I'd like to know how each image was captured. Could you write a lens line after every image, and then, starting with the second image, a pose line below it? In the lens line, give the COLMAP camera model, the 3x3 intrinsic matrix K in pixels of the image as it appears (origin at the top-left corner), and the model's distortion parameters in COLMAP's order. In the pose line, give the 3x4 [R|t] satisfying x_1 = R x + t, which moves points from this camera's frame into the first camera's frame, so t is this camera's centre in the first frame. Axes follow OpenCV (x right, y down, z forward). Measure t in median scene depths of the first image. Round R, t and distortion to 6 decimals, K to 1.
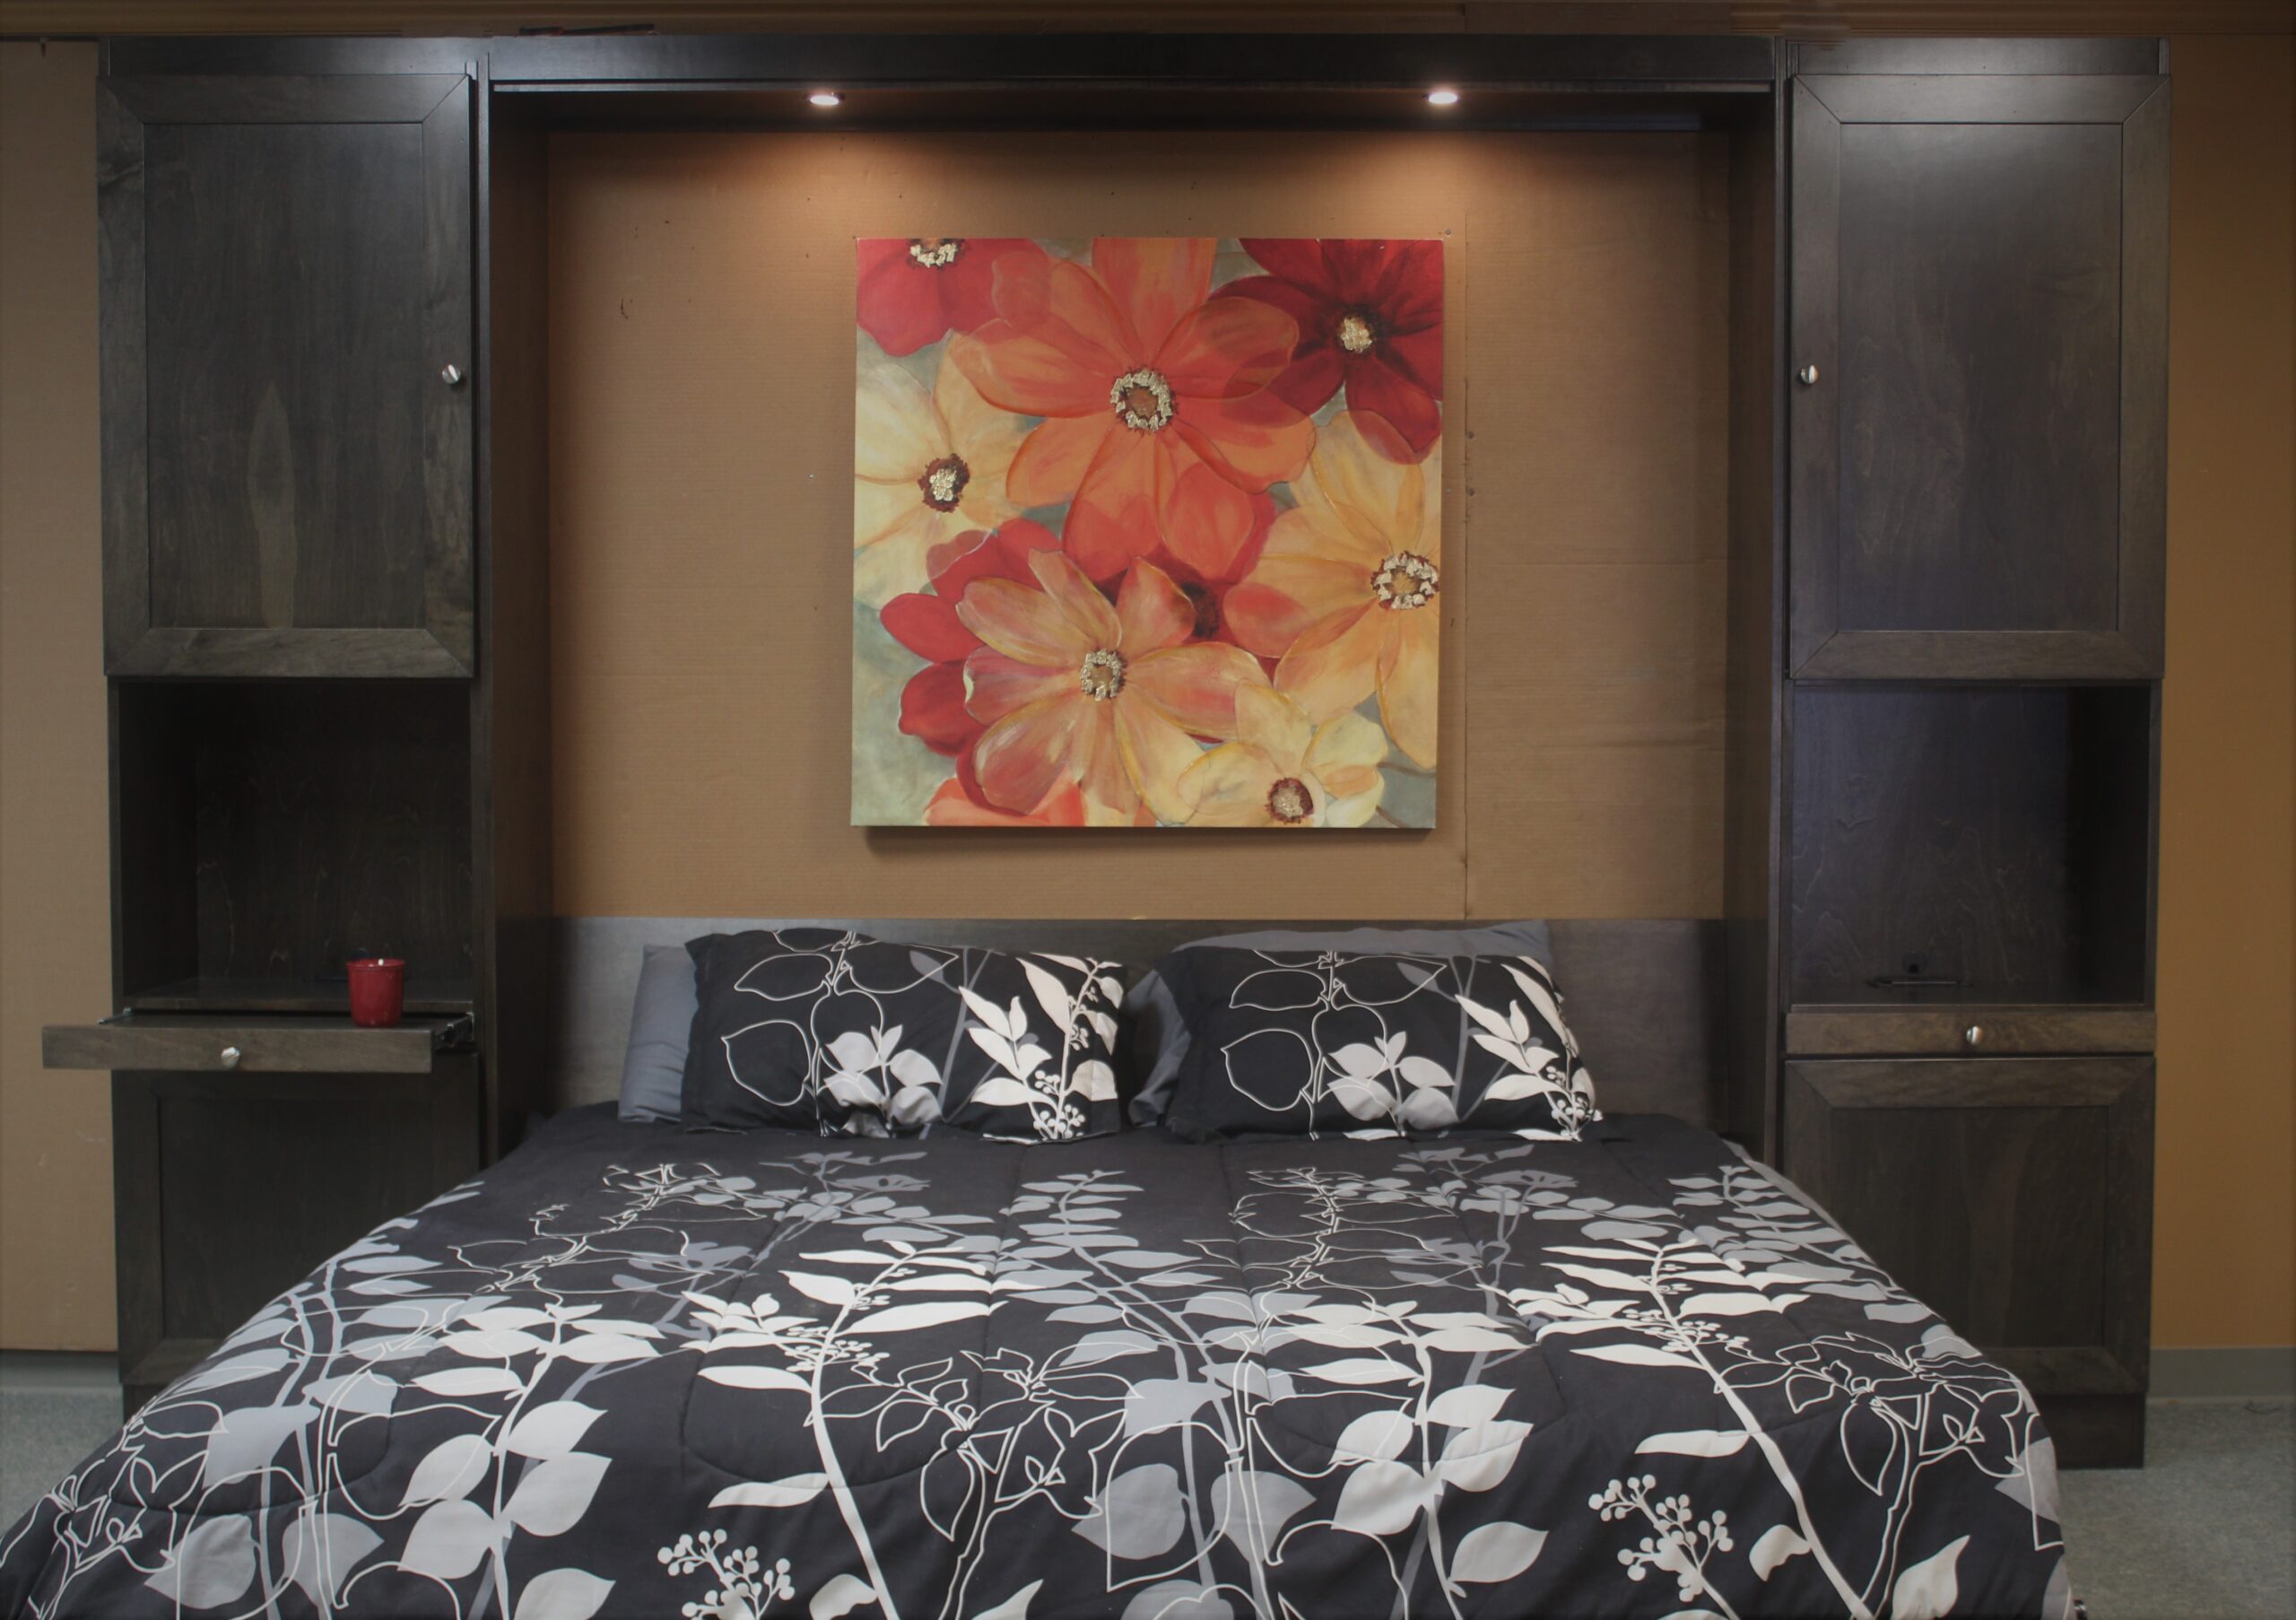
lens RADIAL K [[2800.5, 0, 1228.2], [0, 2800.5, 891.8], [0, 0, 1]] dist [-0.090074, 0.000000]
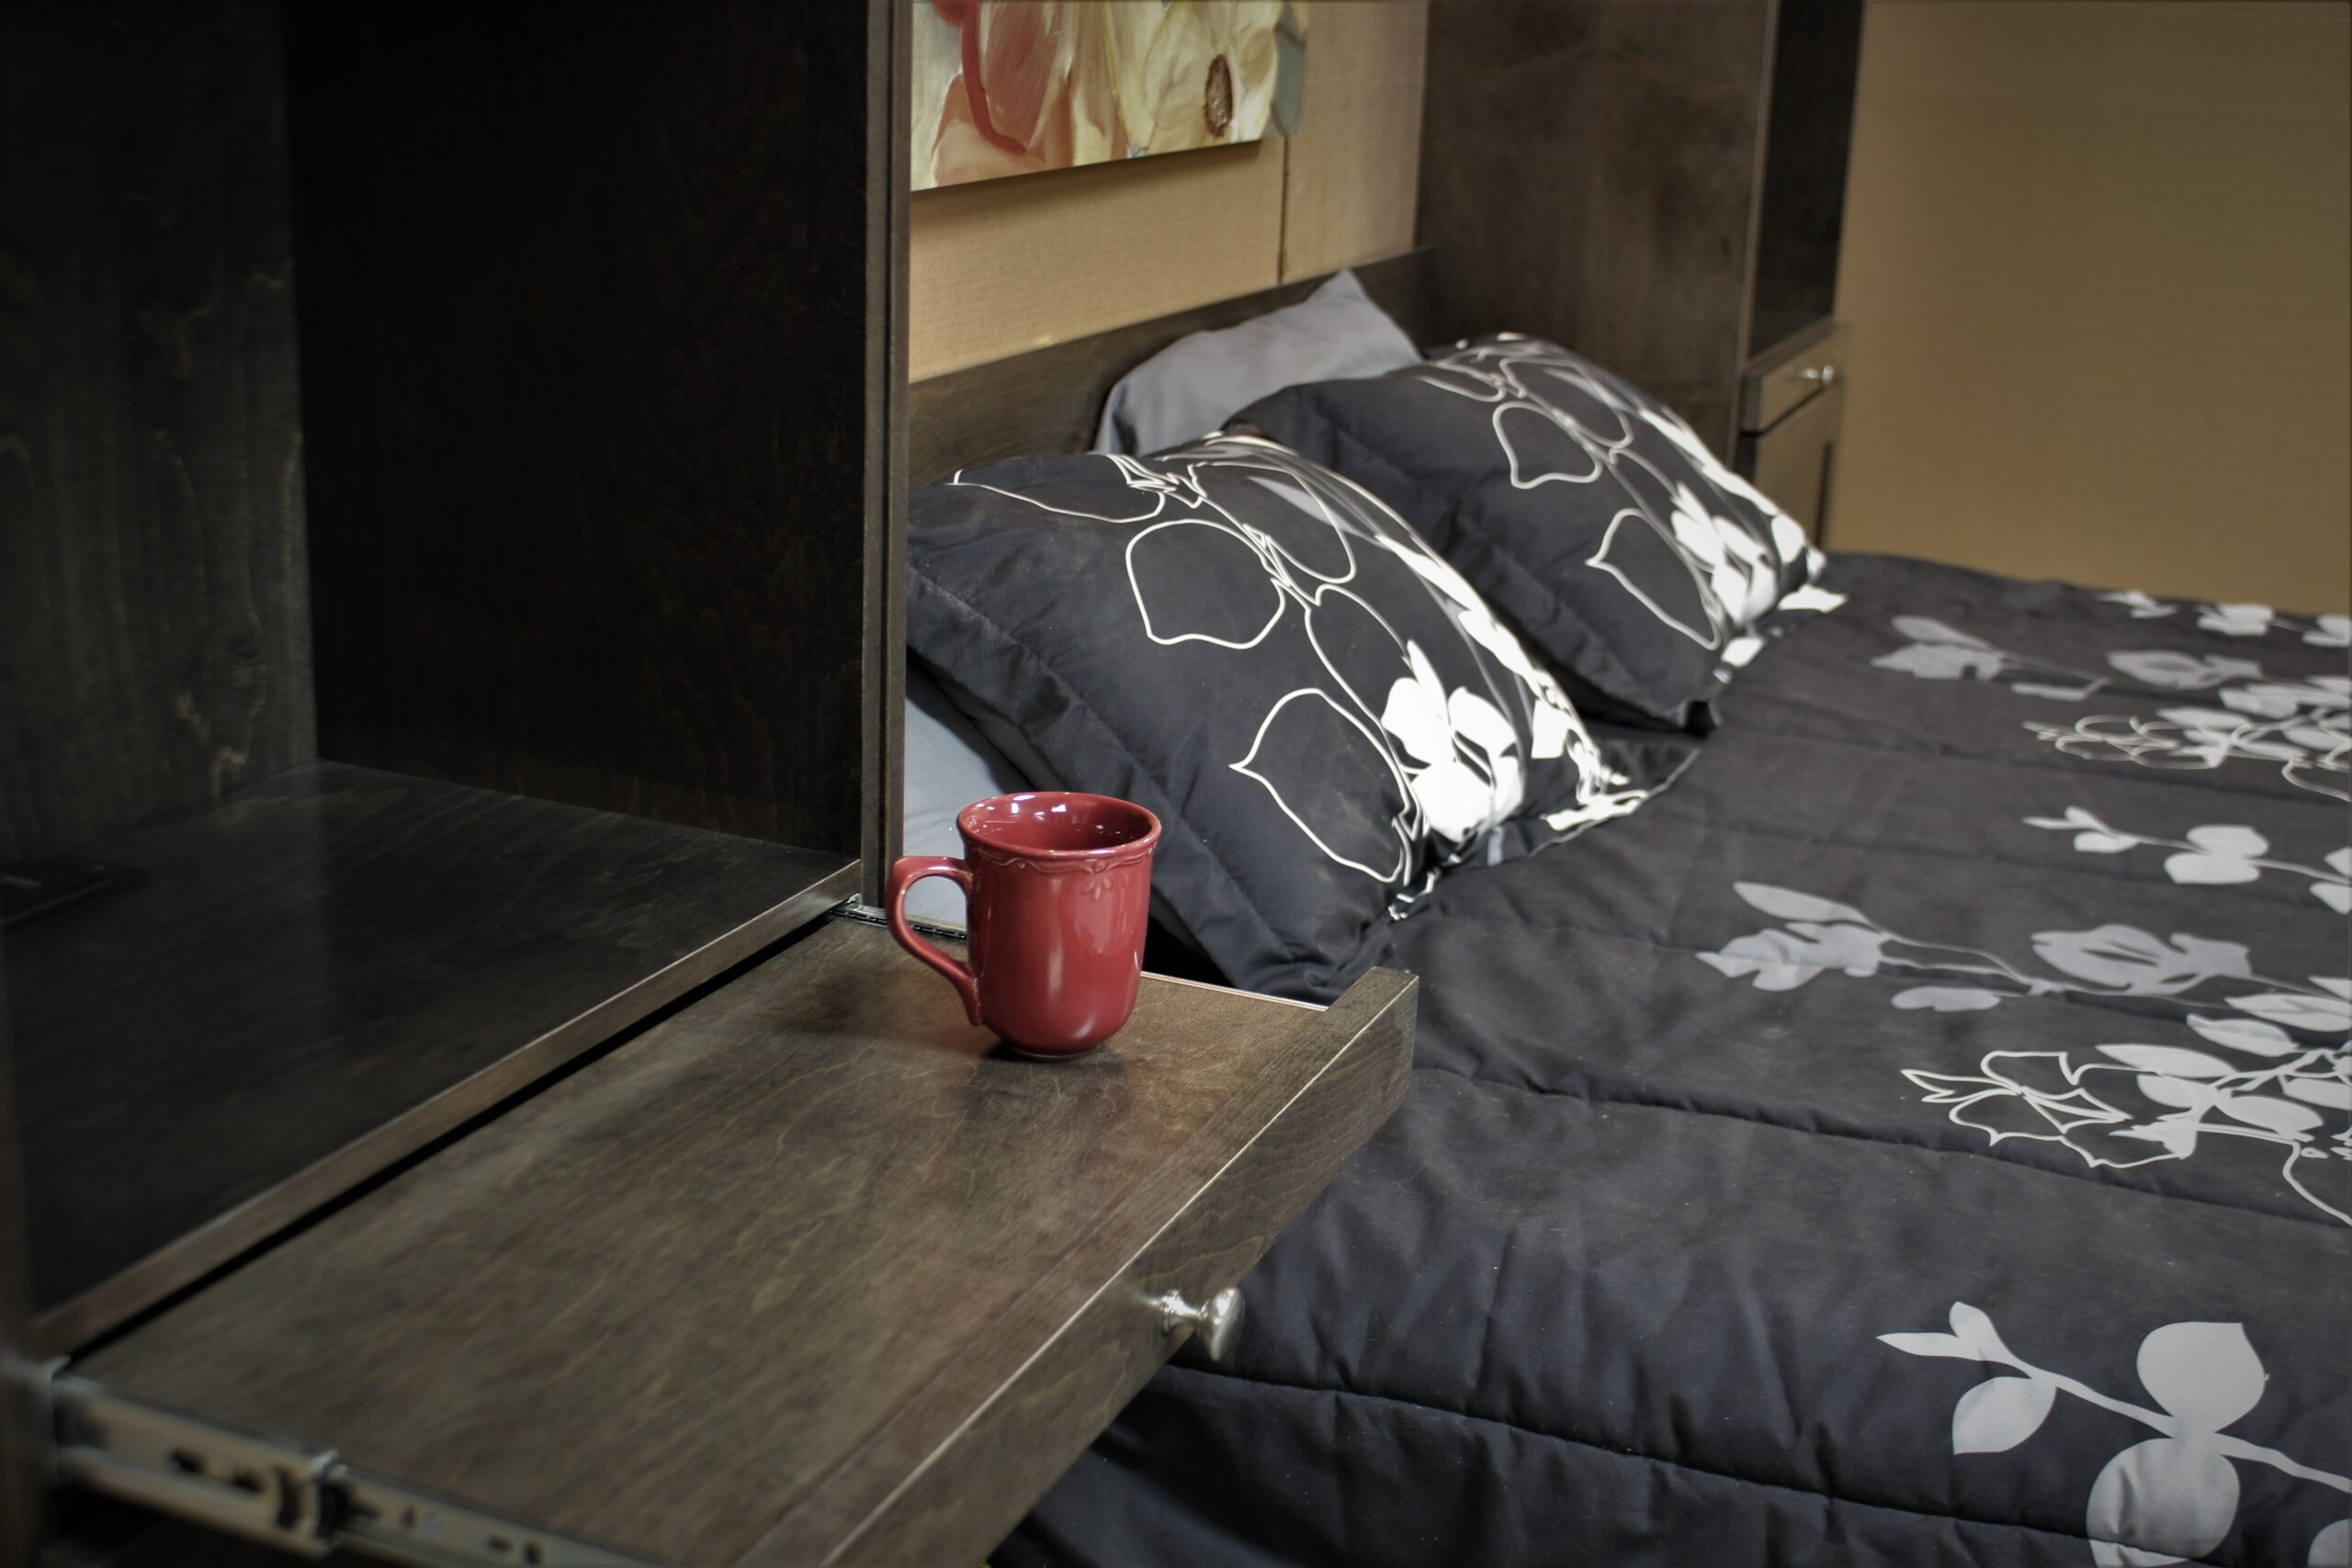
lens RADIAL K [[2779.4, 0, 1190.6], [0, 2779.4, 787.3], [0, 0, 1]] dist [-0.071454, 0.000000]
pose [[0.396673, -0.259515, 0.880513, -0.541012], [0.021283, 0.961548, 0.273810, -0.055879], [-0.917713, -0.089873, 0.386943, 0.851316]]
